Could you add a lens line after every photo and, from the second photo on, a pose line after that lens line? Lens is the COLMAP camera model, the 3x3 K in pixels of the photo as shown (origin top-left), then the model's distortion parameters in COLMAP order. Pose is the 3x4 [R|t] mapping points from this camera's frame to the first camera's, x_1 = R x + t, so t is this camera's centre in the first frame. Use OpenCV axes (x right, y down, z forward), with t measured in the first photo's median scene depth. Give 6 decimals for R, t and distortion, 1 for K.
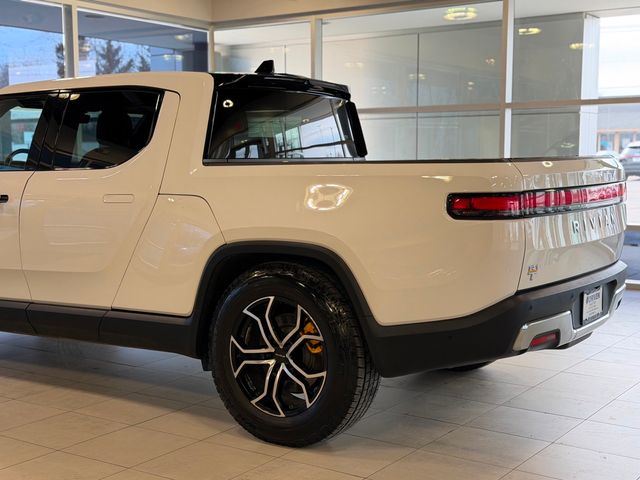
lens RADIAL K [[945.2, 0, 316.0], [0, 945.2, 238.6], [0, 0, 1]] dist [0.010662, 0.000000]
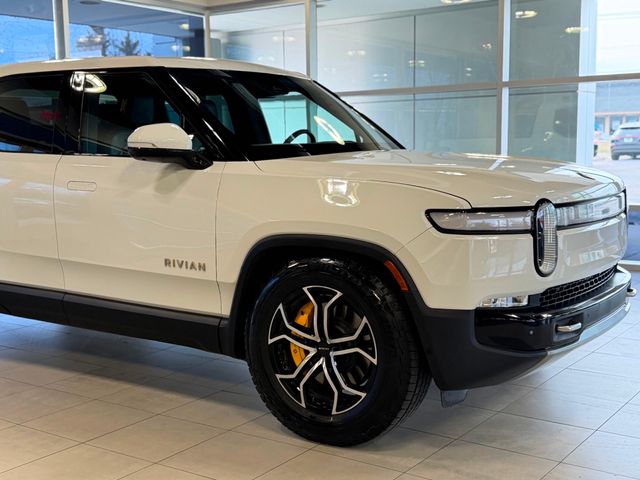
lens RADIAL K [[836.0, 0, 318.4], [0, 836.0, 242.3], [0, 0, 1]] dist [0.062079, 0.000000]
pose [[0.999728, -0.013043, -0.019360, 0.020240], [0.013621, 0.999457, 0.030016, -0.005139], [0.018958, -0.030272, 0.999362, 0.100205]]
